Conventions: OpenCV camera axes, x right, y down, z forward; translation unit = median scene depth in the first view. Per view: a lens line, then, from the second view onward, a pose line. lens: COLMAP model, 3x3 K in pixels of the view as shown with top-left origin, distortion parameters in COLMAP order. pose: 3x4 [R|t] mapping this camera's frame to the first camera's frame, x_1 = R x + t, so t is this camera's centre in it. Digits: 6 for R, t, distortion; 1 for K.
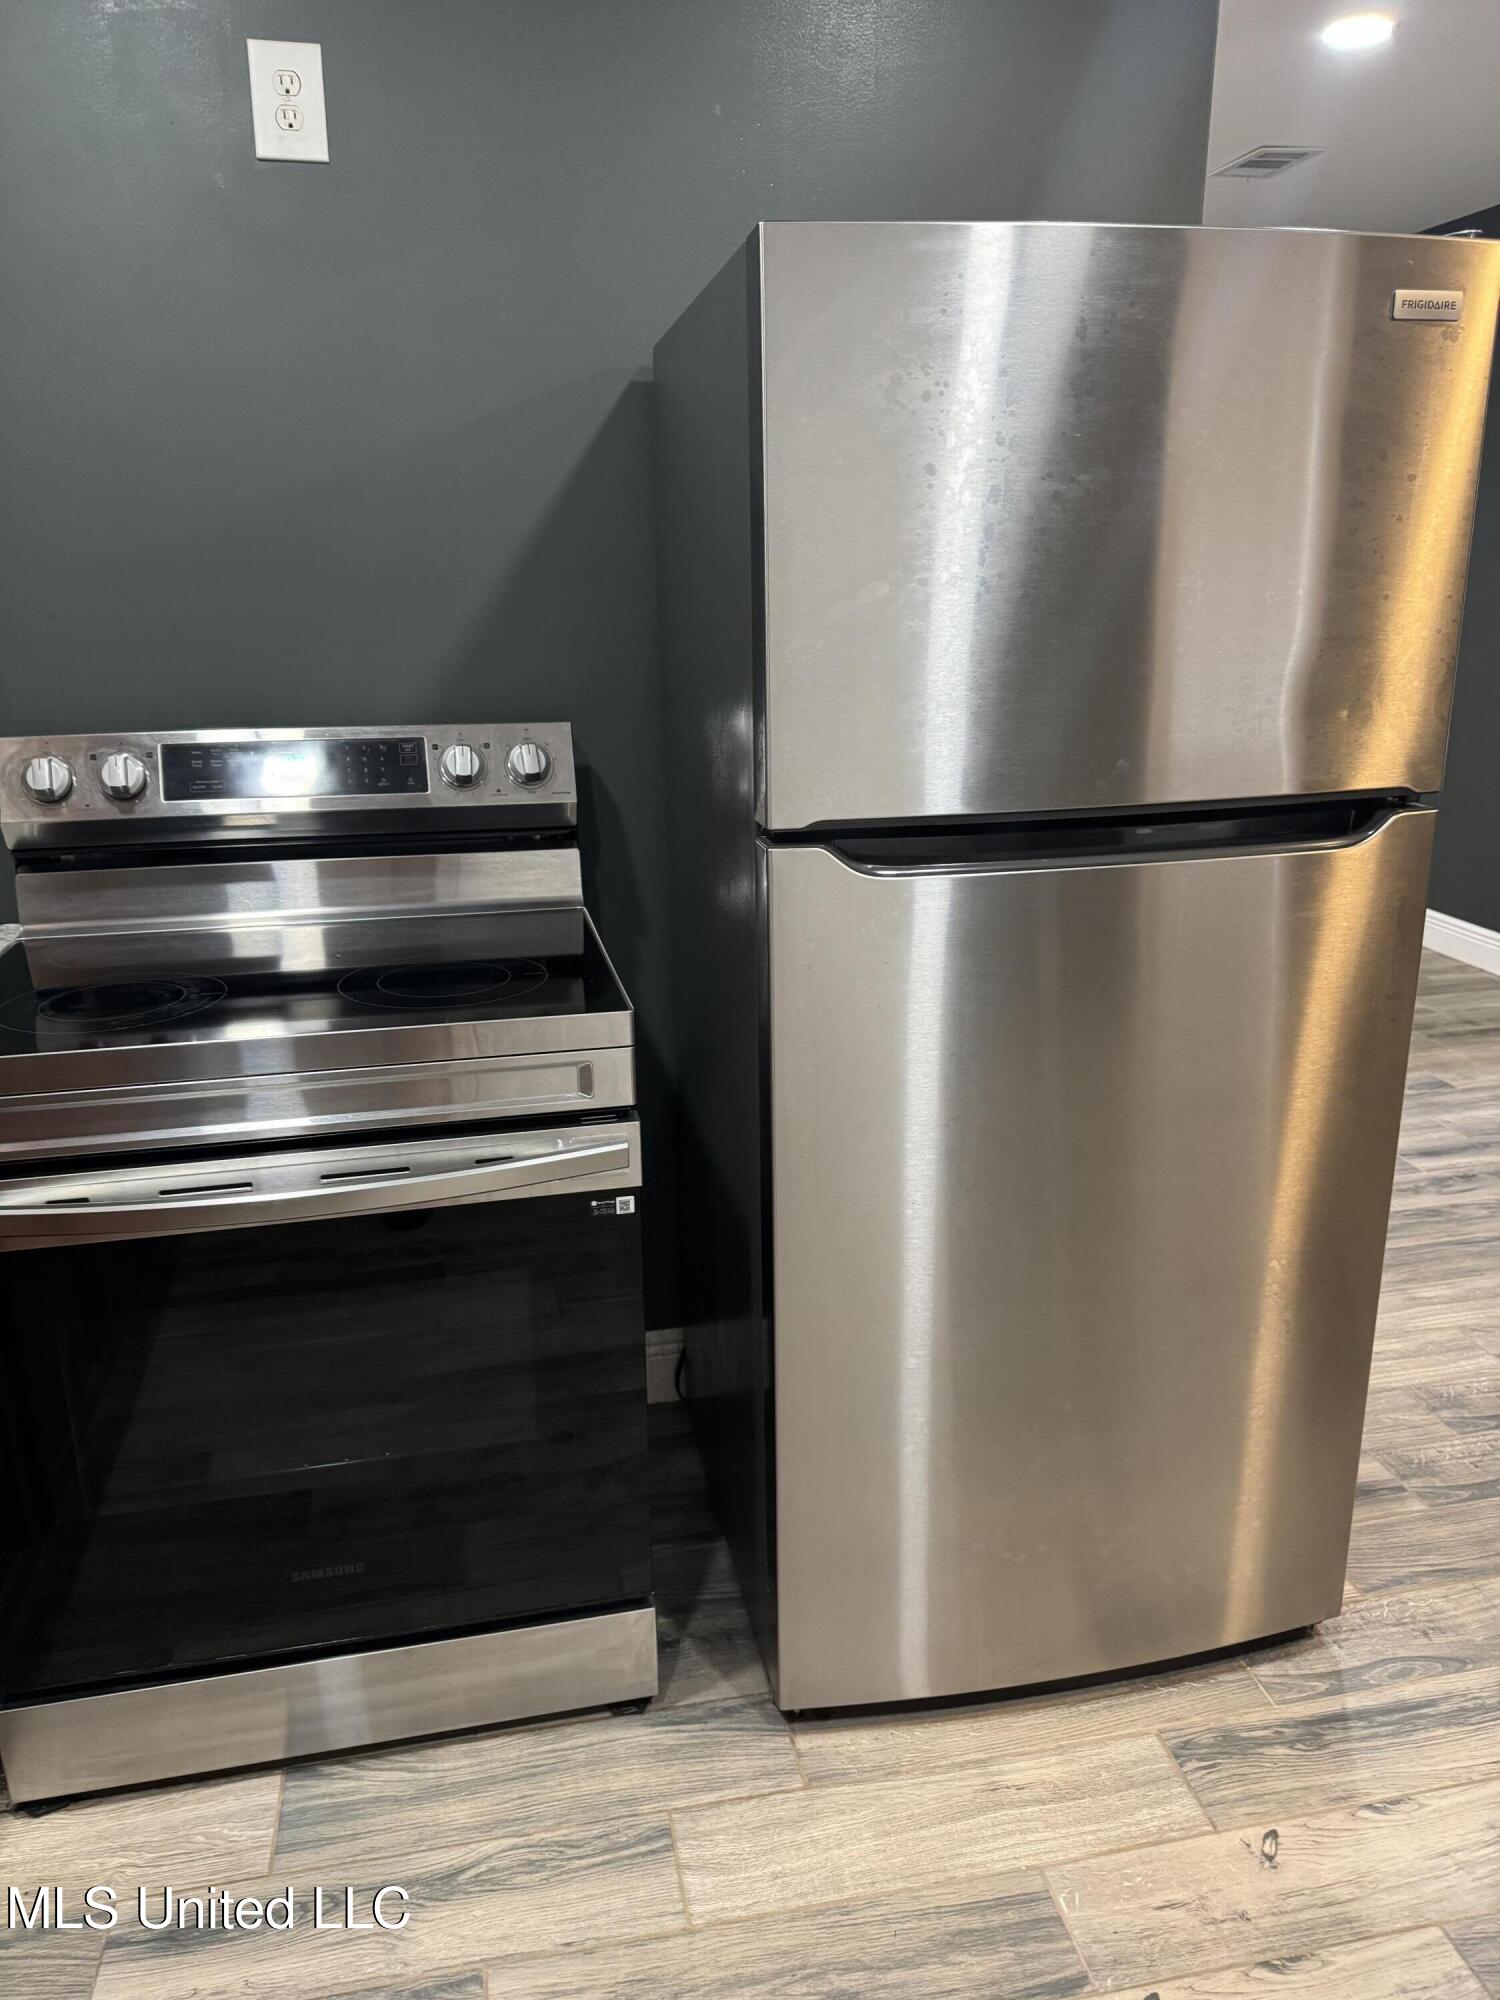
lens RADIAL K [[1414.9, 0, 745.8], [0, 1414.9, 1002.3], [0, 0, 1]] dist [0.040027, -0.046226]
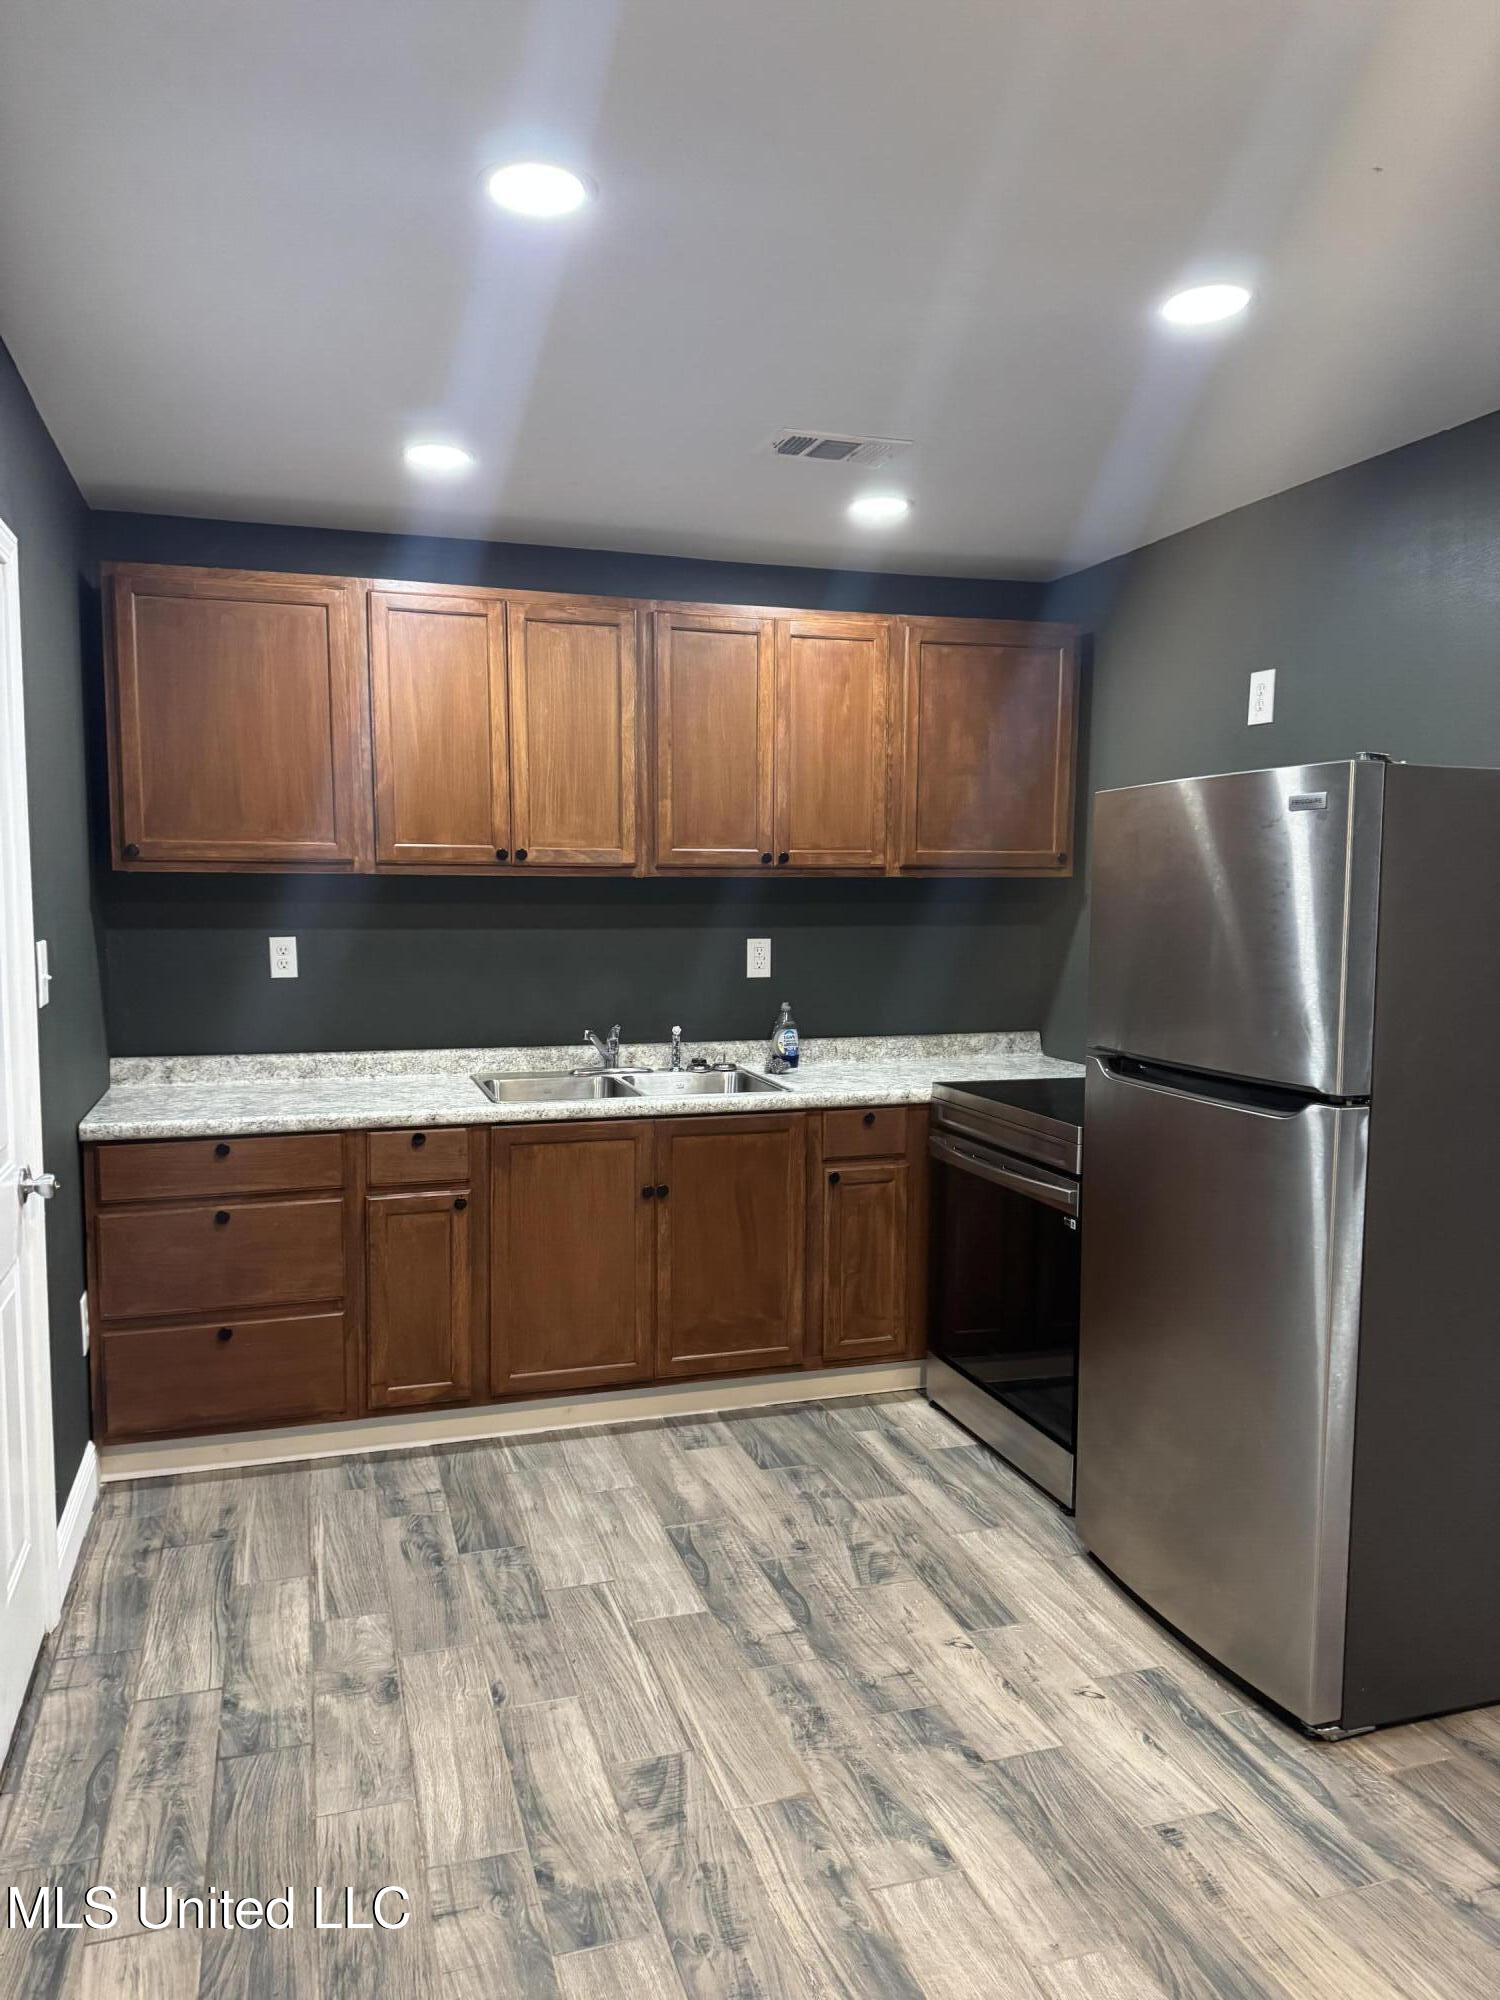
lens RADIAL K [[1414.9, 0, 746.3], [0, 1414.9, 998.6], [0, 0, 1]] dist [0.040027, -0.046226]
pose [[0.111925, 0.091790, -0.989468, 1.762867], [-0.292144, 0.954761, 0.055524, -0.135722], [0.949802, 0.282853, 0.133677, 0.173743]]
